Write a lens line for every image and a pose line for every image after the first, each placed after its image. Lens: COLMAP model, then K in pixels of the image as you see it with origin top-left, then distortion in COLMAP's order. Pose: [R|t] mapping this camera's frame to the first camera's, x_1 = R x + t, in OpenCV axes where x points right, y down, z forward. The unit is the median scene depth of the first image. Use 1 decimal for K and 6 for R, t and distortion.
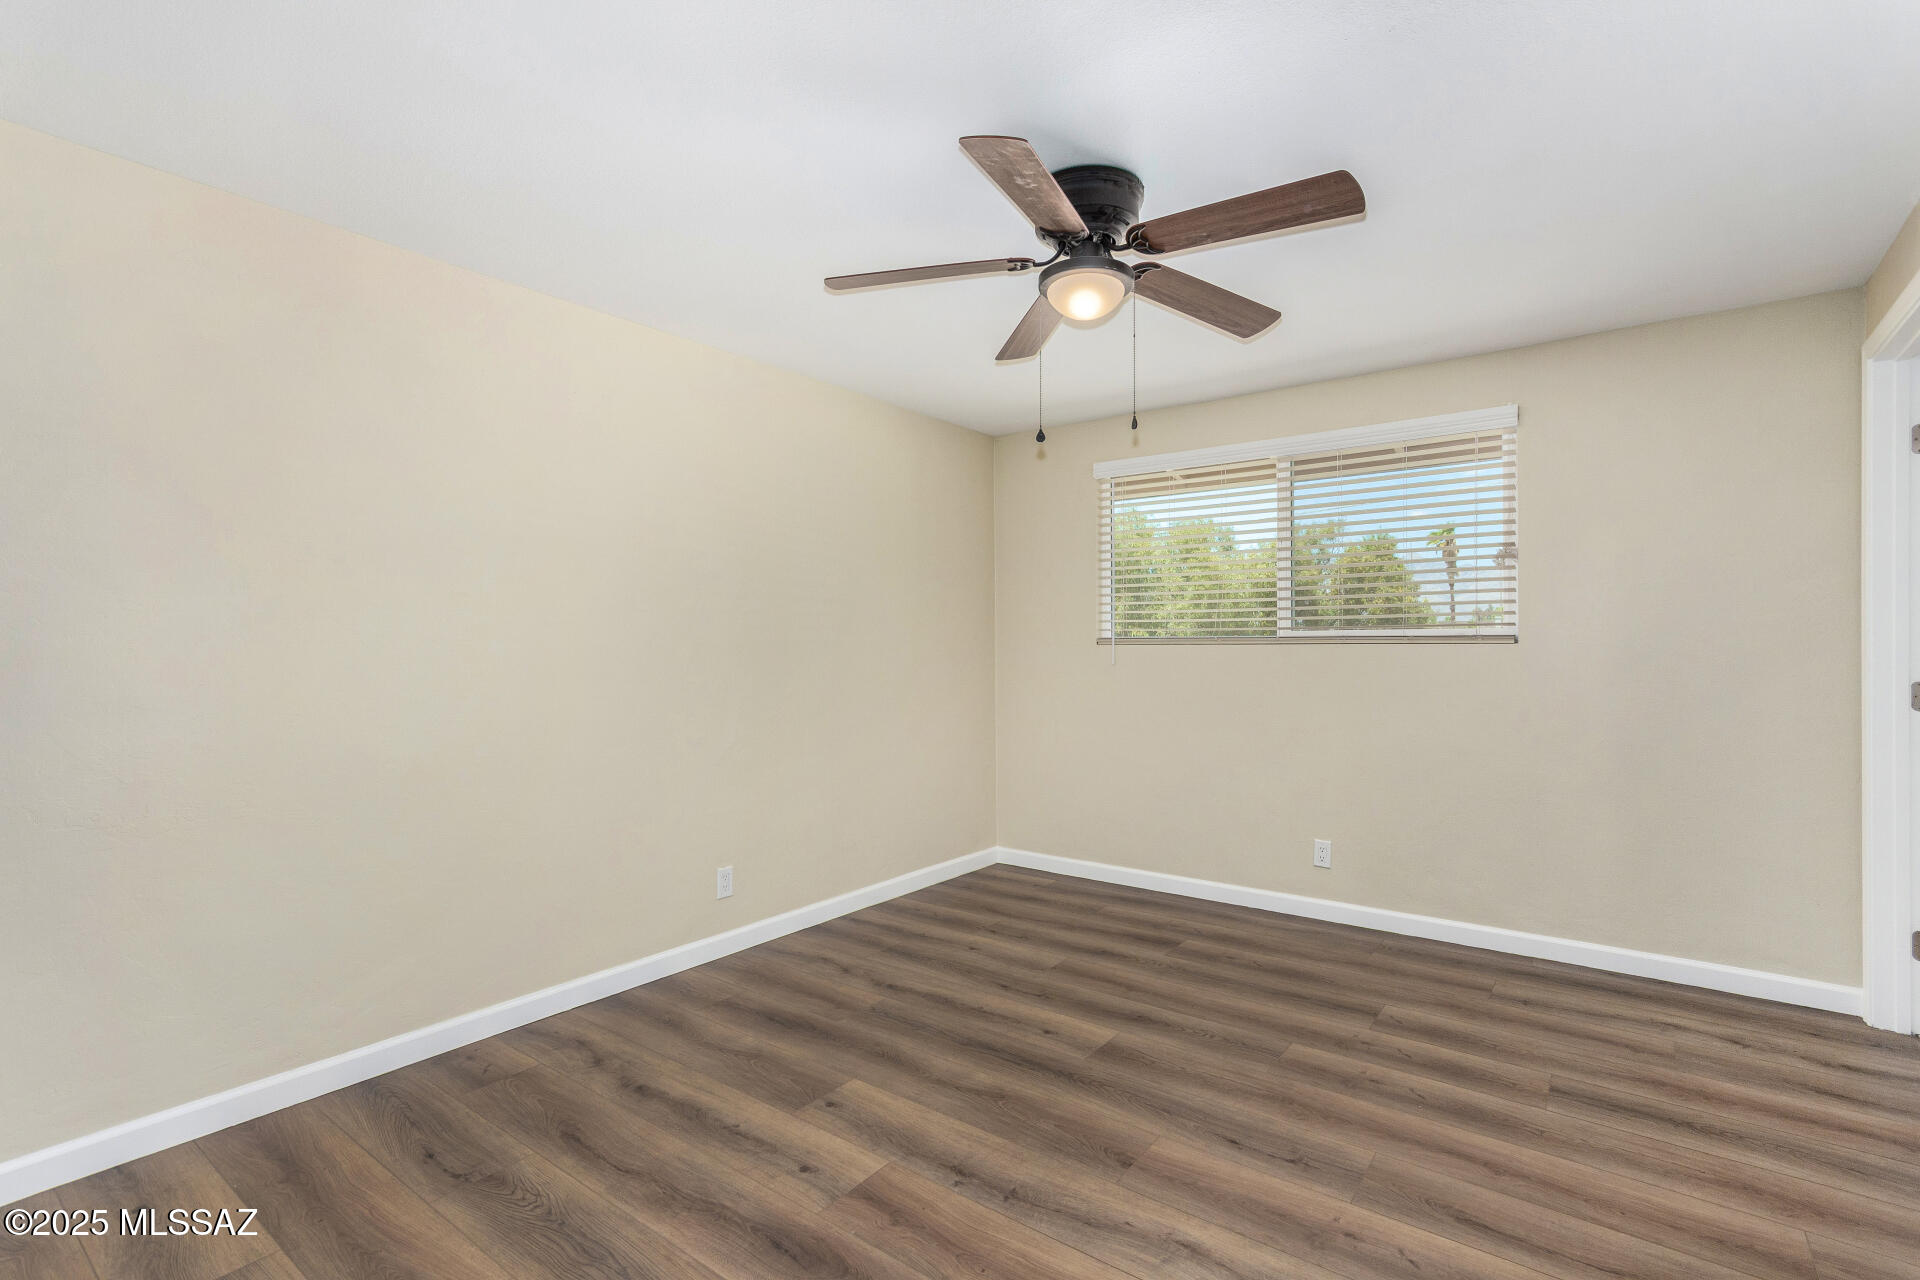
lens RADIAL K [[883.5, 0, 972.0], [0, 883.5, 649.7], [0, 0, 1]] dist [-0.001029, 0.000639]
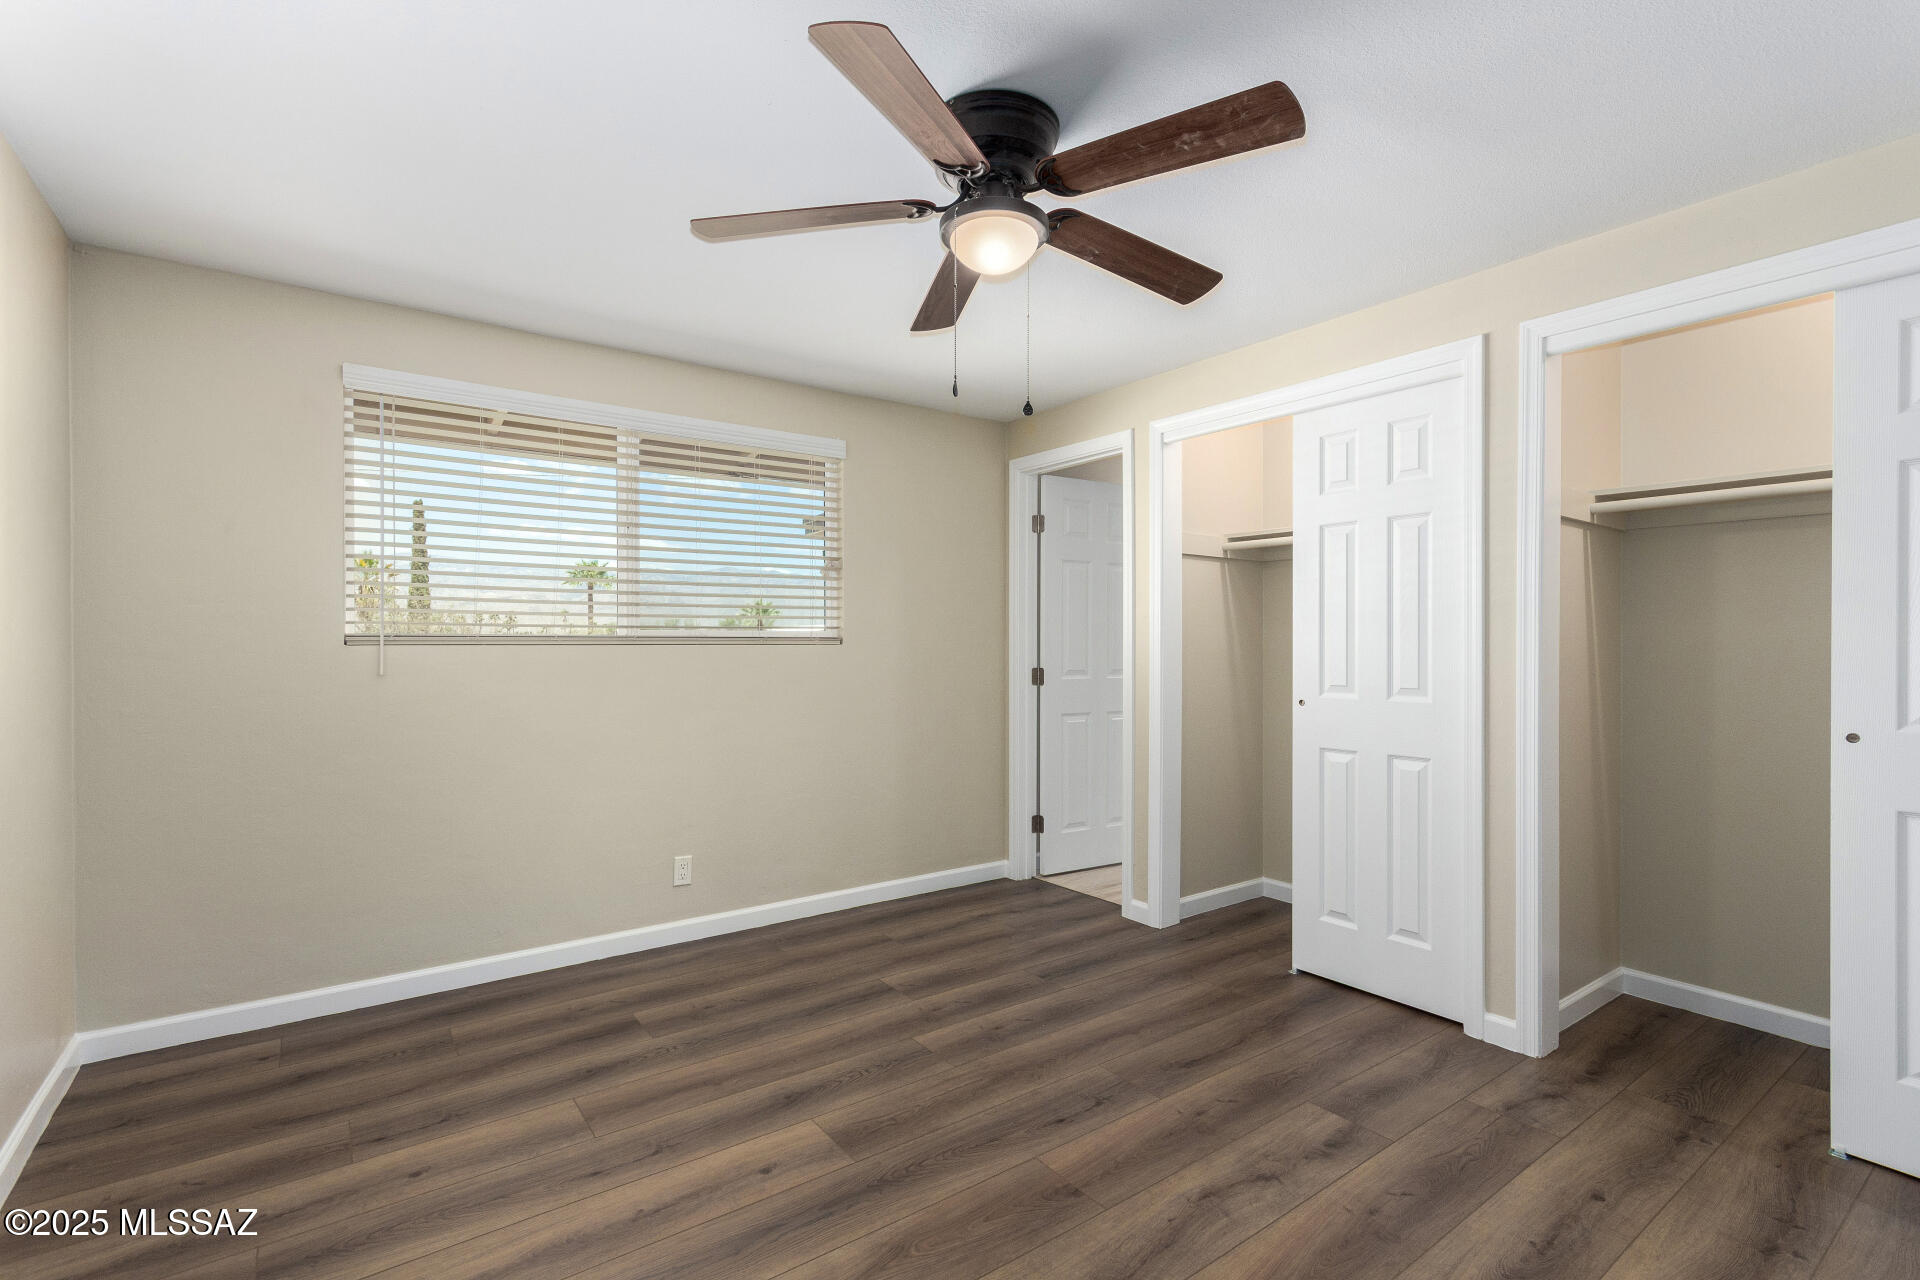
lens RADIAL K [[883.5, 0, 972.0], [0, 883.5, 649.7], [0, 0, 1]] dist [-0.001029, 0.000639]
pose [[0.282679, -0.003014, 0.959210, -0.559032], [0.006066, 0.999981, 0.001355, -0.000989], [-0.959195, 0.005435, 0.282692, 0.612475]]
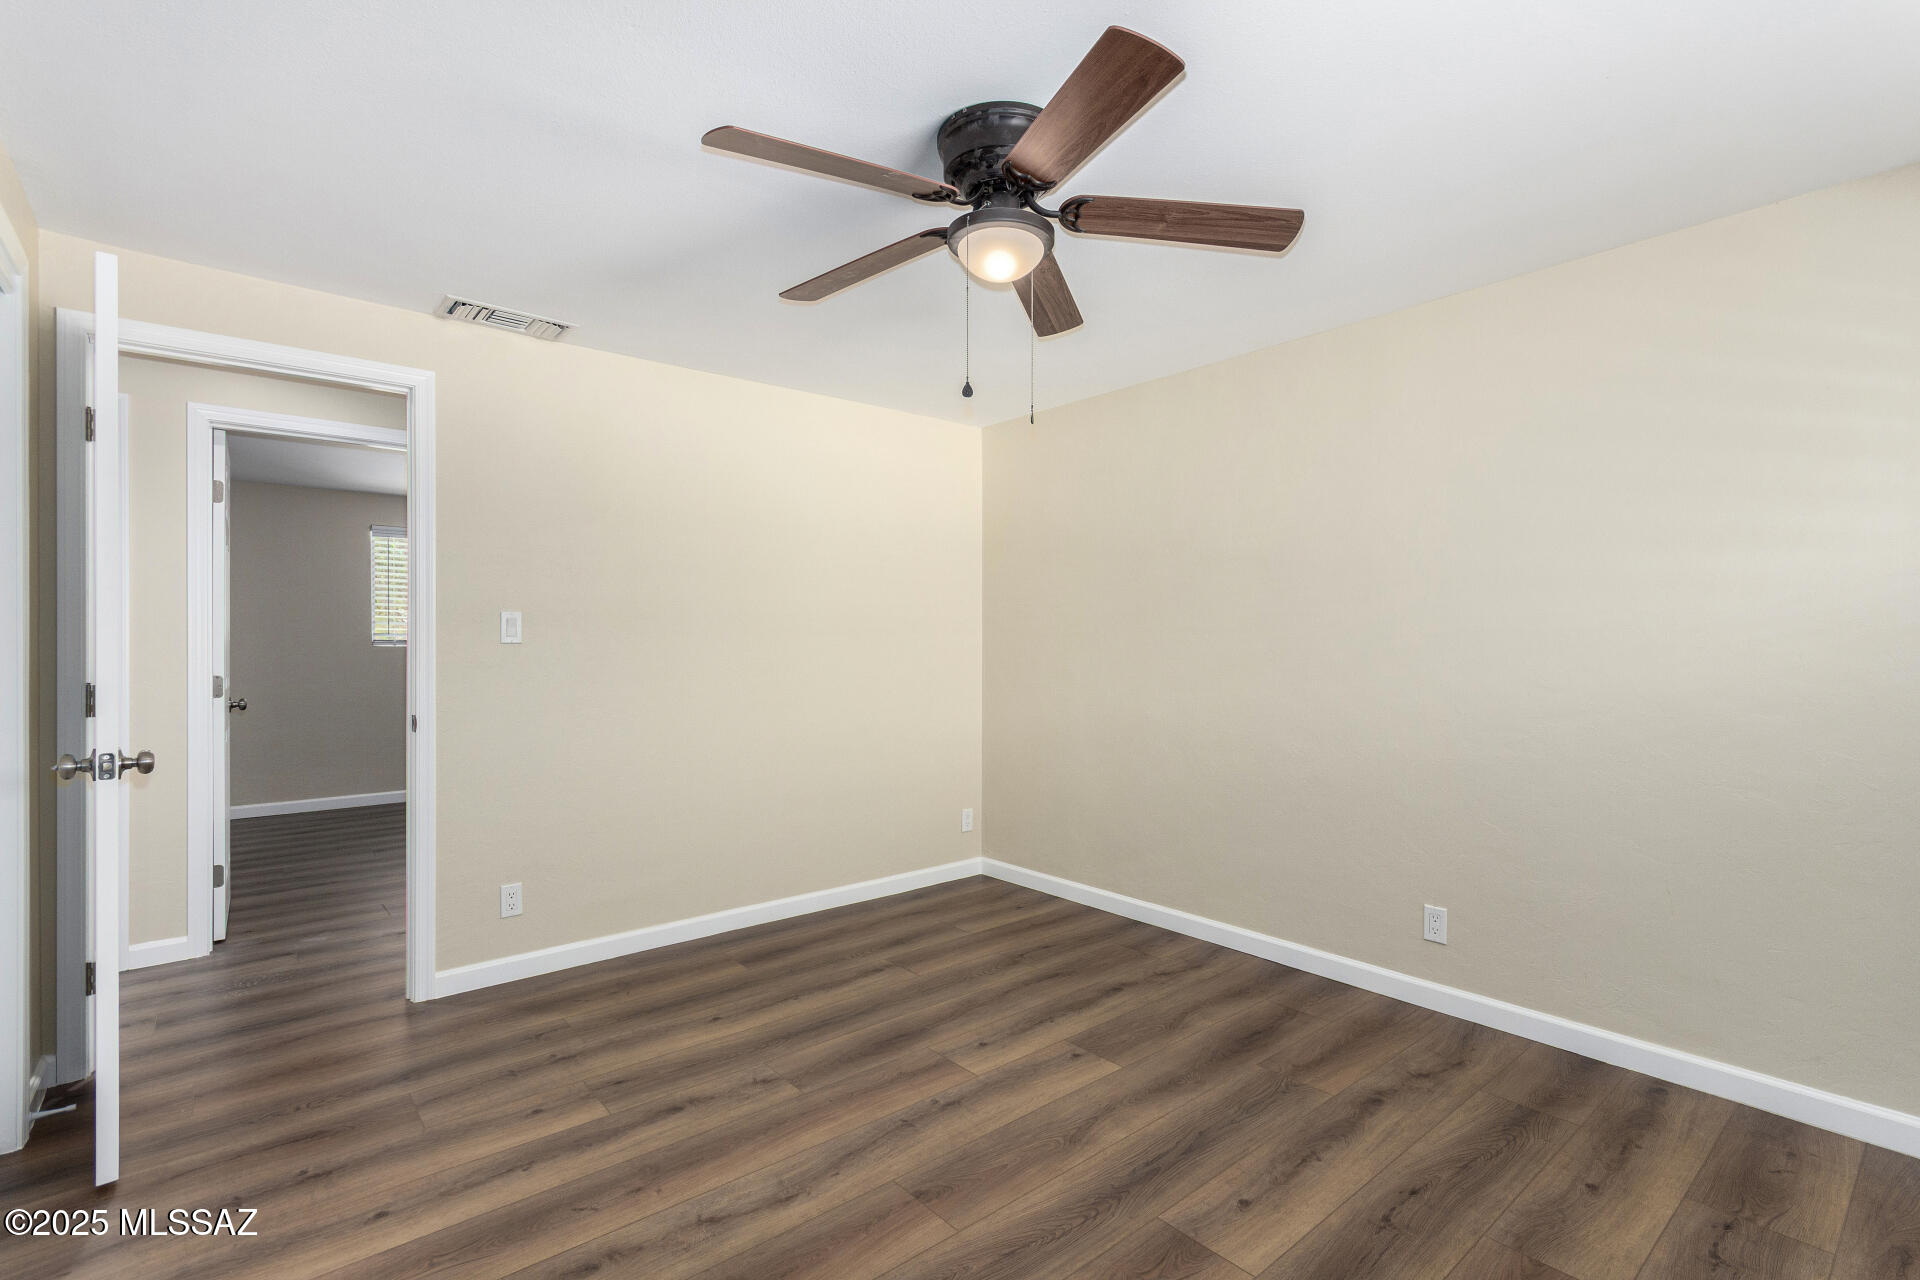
lens RADIAL K [[883.5, 0, 972.0], [0, 883.5, 649.7], [0, 0, 1]] dist [-0.001029, 0.000639]
pose [[-0.217323, 0.010549, -0.976043, 0.789706], [-0.007609, 0.999893, 0.012501, -0.008884], [0.976070, 0.010144, -0.217220, 0.918788]]
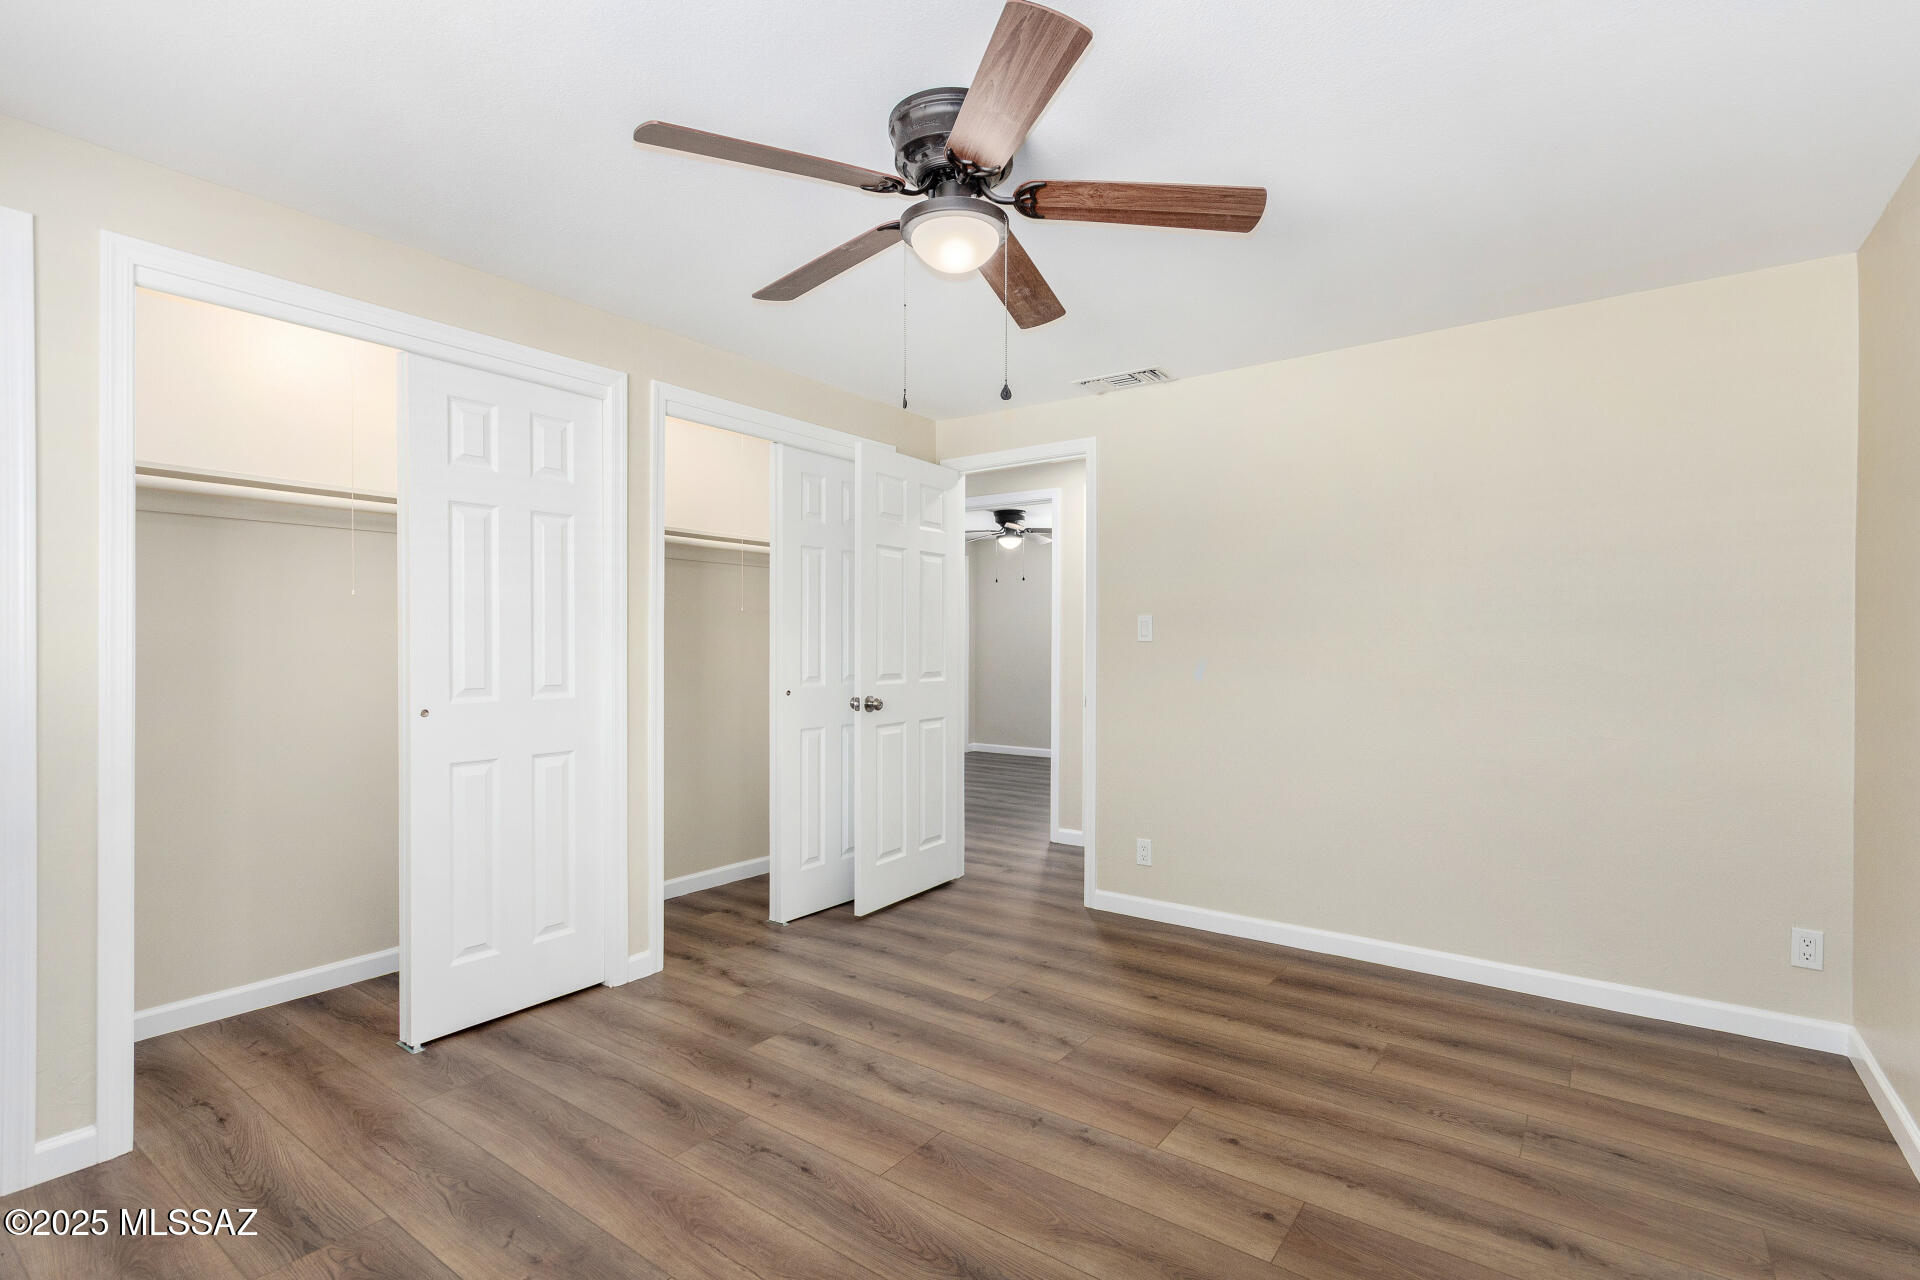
lens RADIAL K [[893.6, 0, 981.6], [0, 893.6, 635.2], [0, 0, 1]] dist [0.000730, 0.000136]
pose [[-0.999727, 0.002100, -0.023284, 0.097872], [0.002002, 0.999989, 0.004251, -0.014786], [0.023293, 0.004204, -0.999720, 1.496310]]
